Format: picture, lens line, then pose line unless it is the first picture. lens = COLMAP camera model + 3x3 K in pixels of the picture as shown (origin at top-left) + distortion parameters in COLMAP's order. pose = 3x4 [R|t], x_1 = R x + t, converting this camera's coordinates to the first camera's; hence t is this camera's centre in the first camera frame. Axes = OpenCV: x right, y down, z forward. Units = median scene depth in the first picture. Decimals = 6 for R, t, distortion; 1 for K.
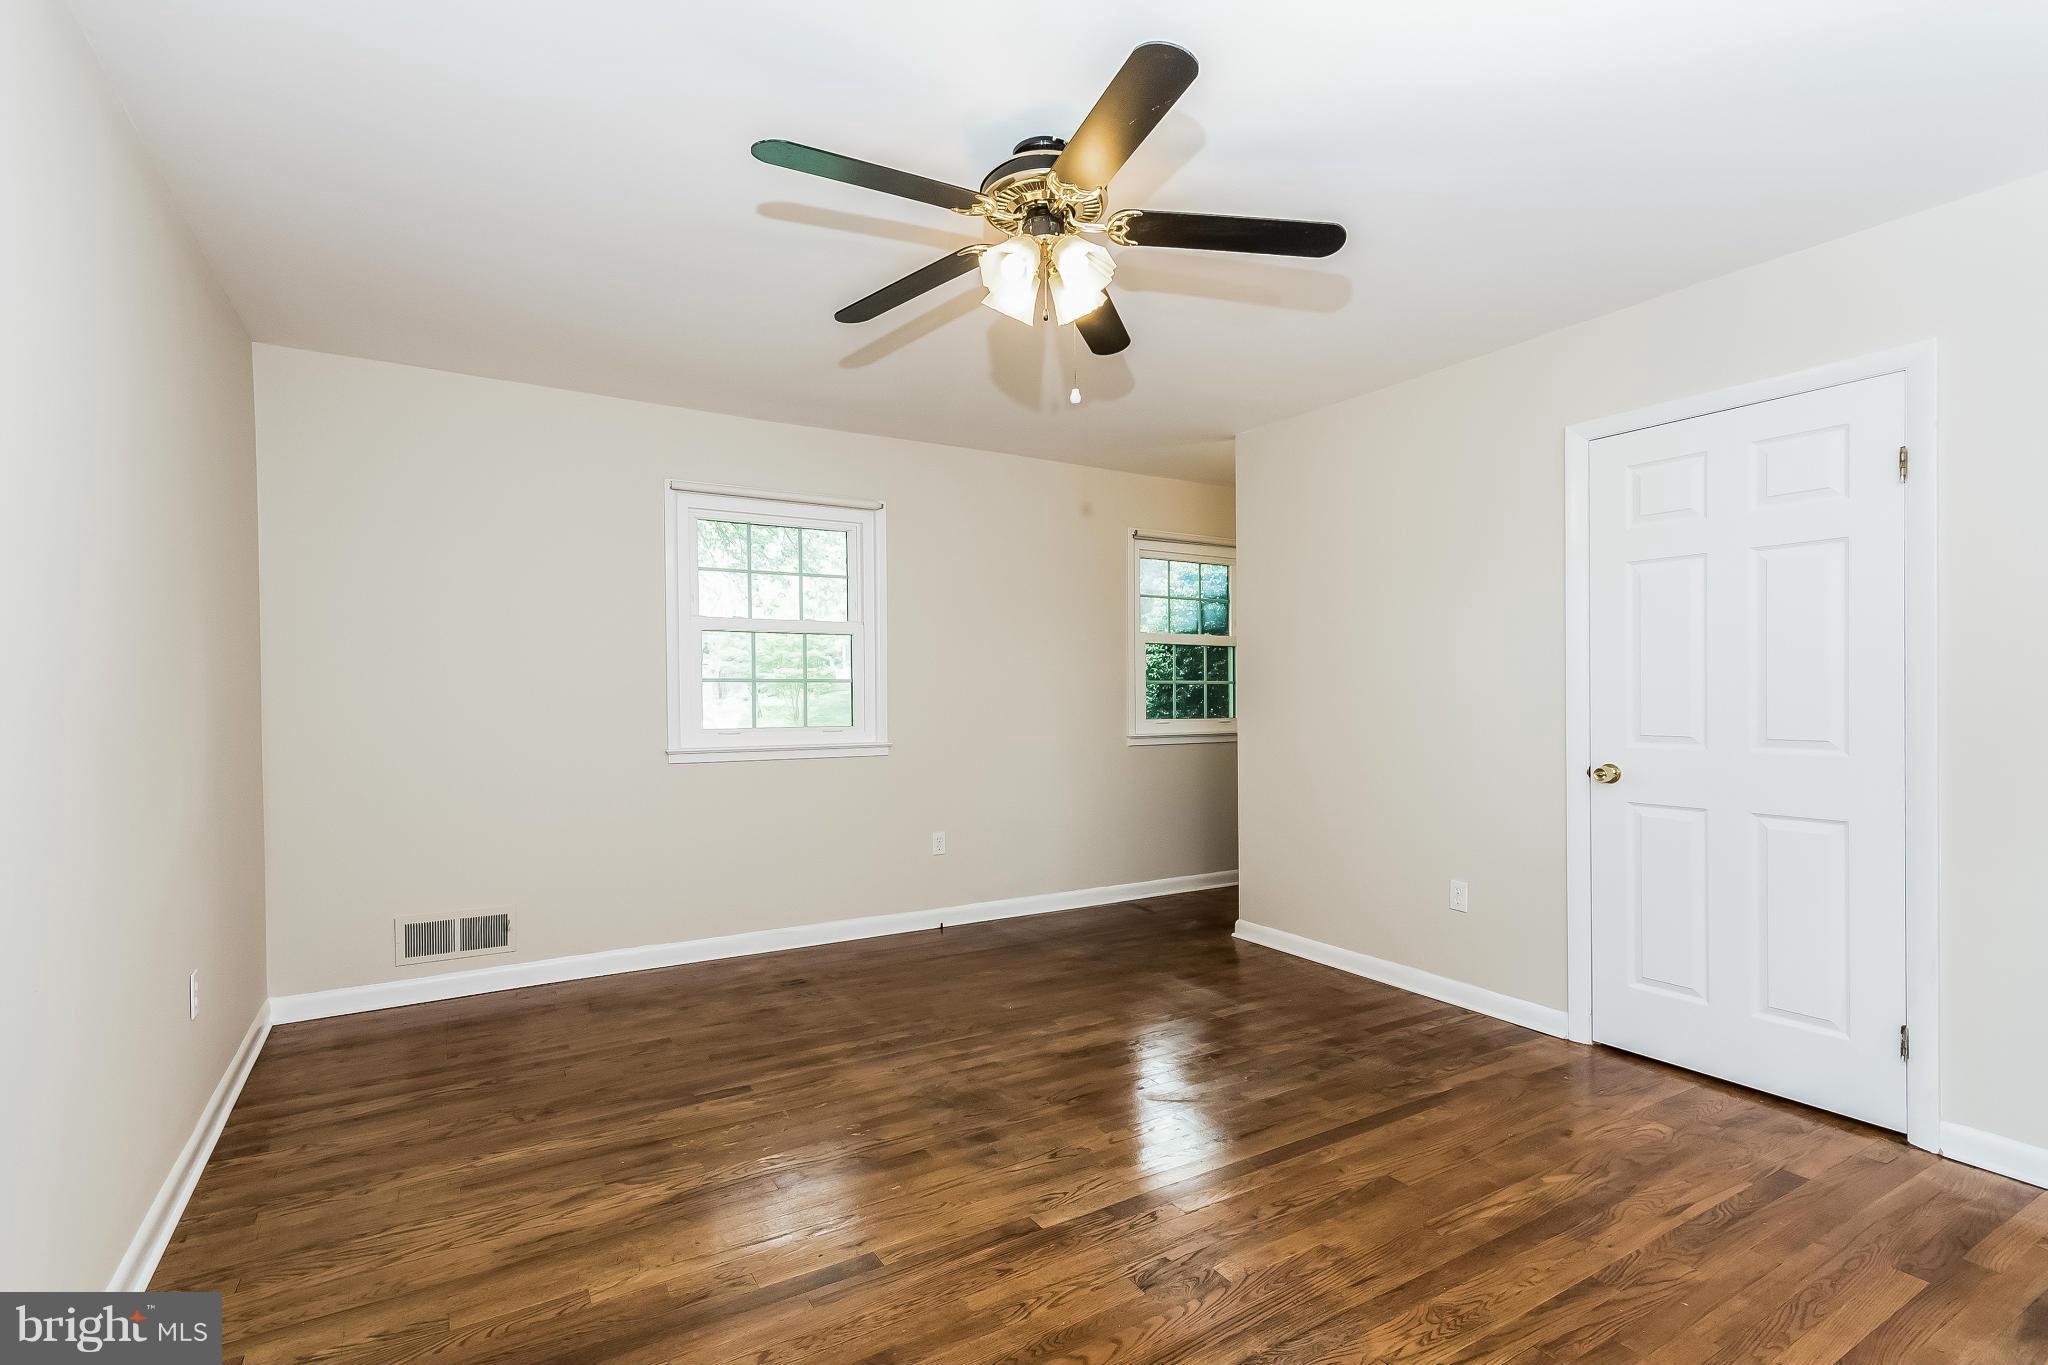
lens RADIAL K [[906.7, 0, 1026.2], [0, 906.7, 697.8], [0, 0, 1]] dist [0.012764, 0.000646]
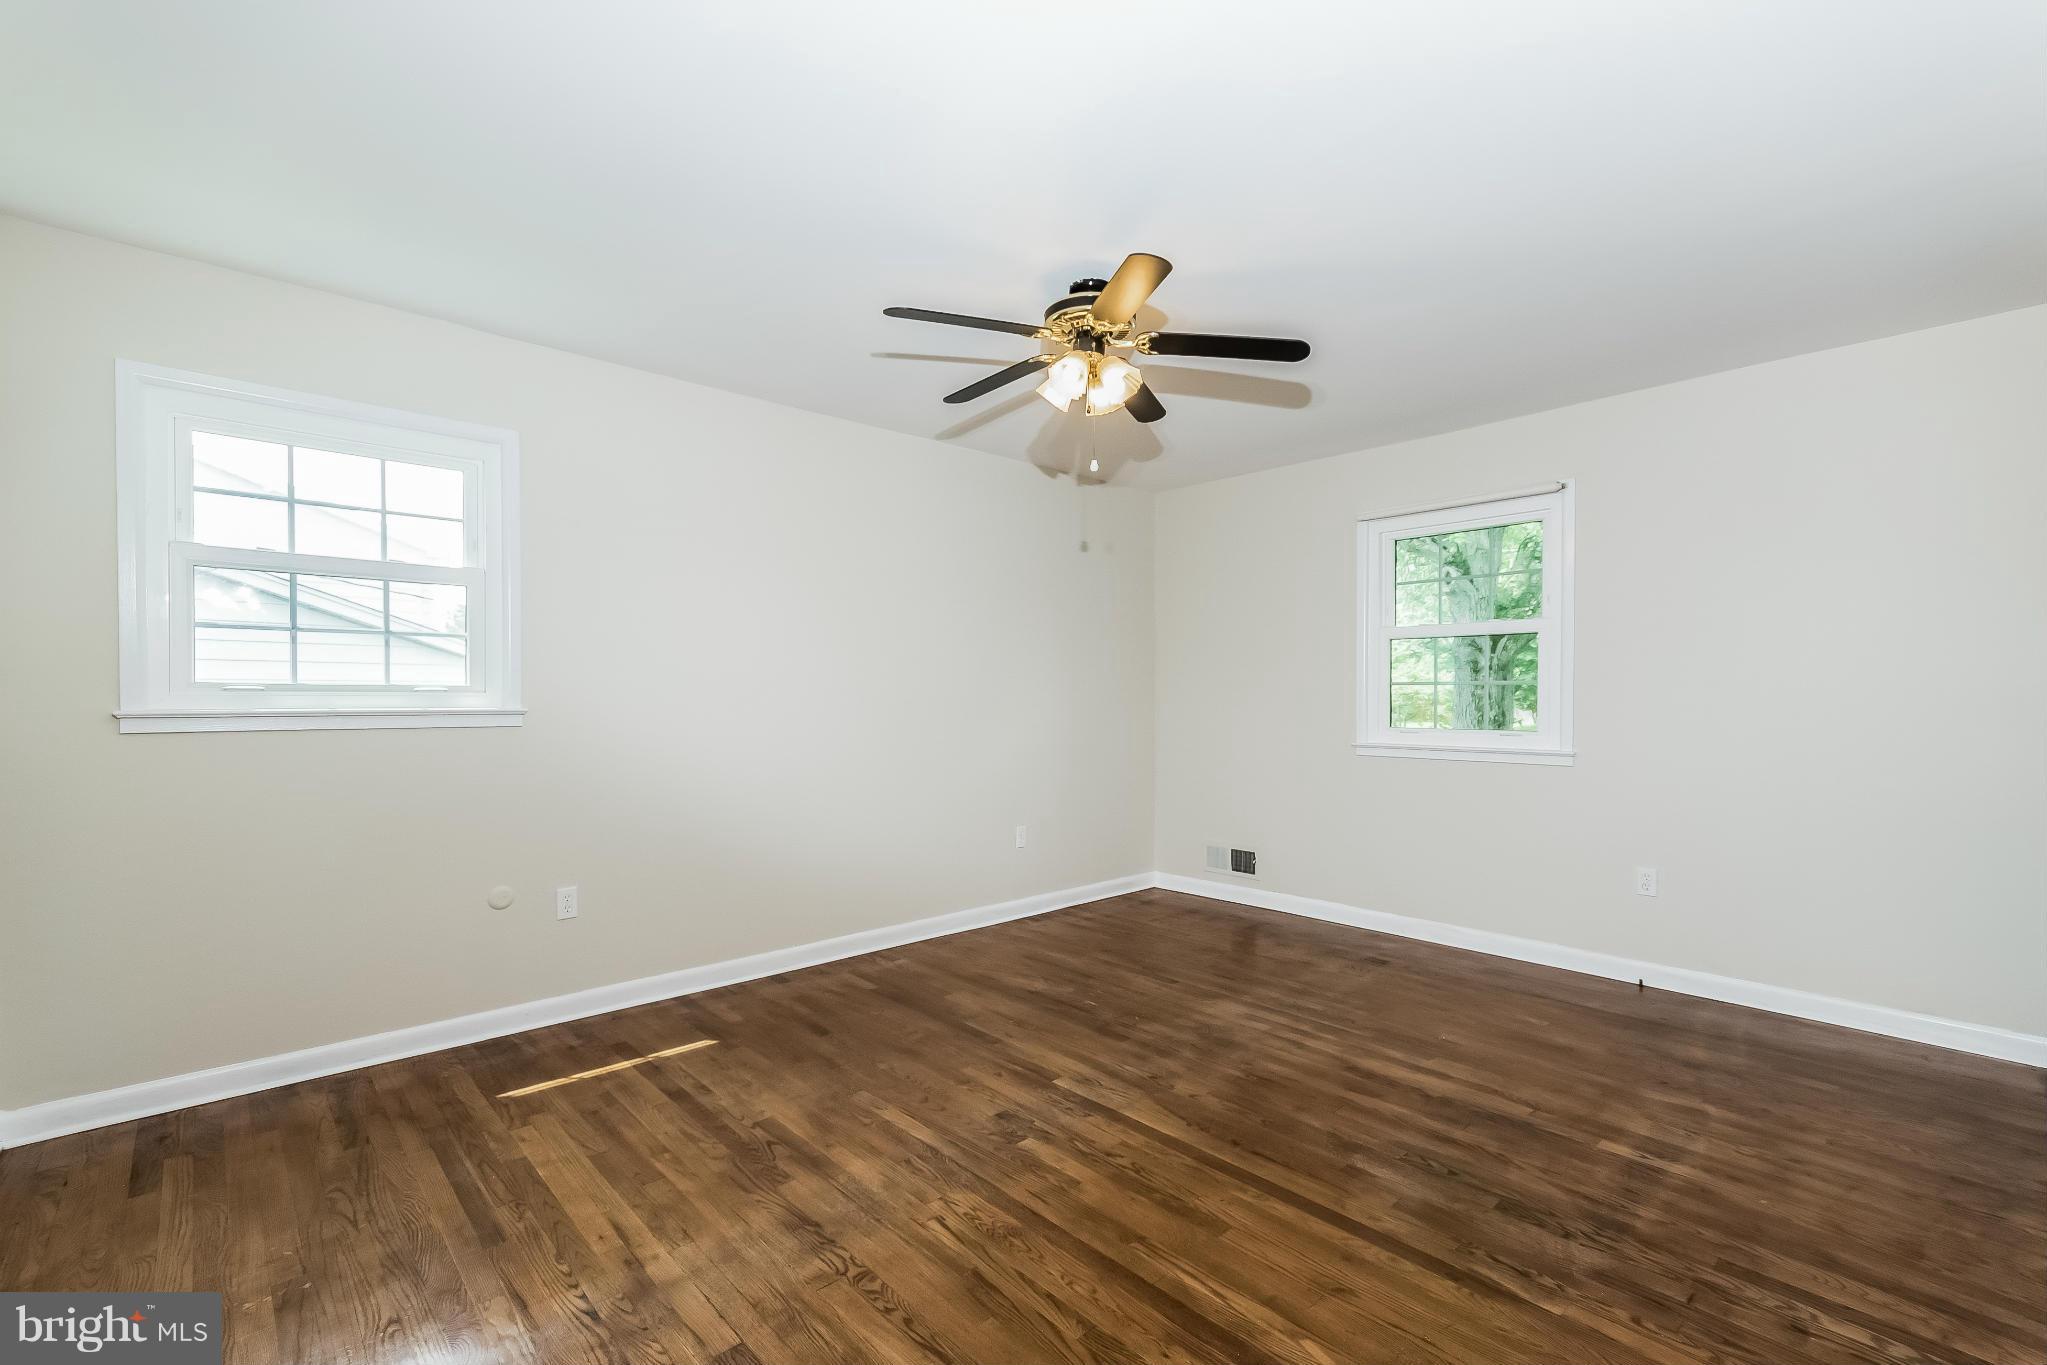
lens RADIAL K [[906.2, 0, 1012.7], [0, 906.2, 689.7], [0, 0, 1]] dist [0.012764, 0.000646]
pose [[0.199467, -0.006316, -0.979884, 0.959992], [-0.003280, 0.999969, -0.007114, -0.004110], [0.979899, 0.004633, 0.199441, 0.463352]]
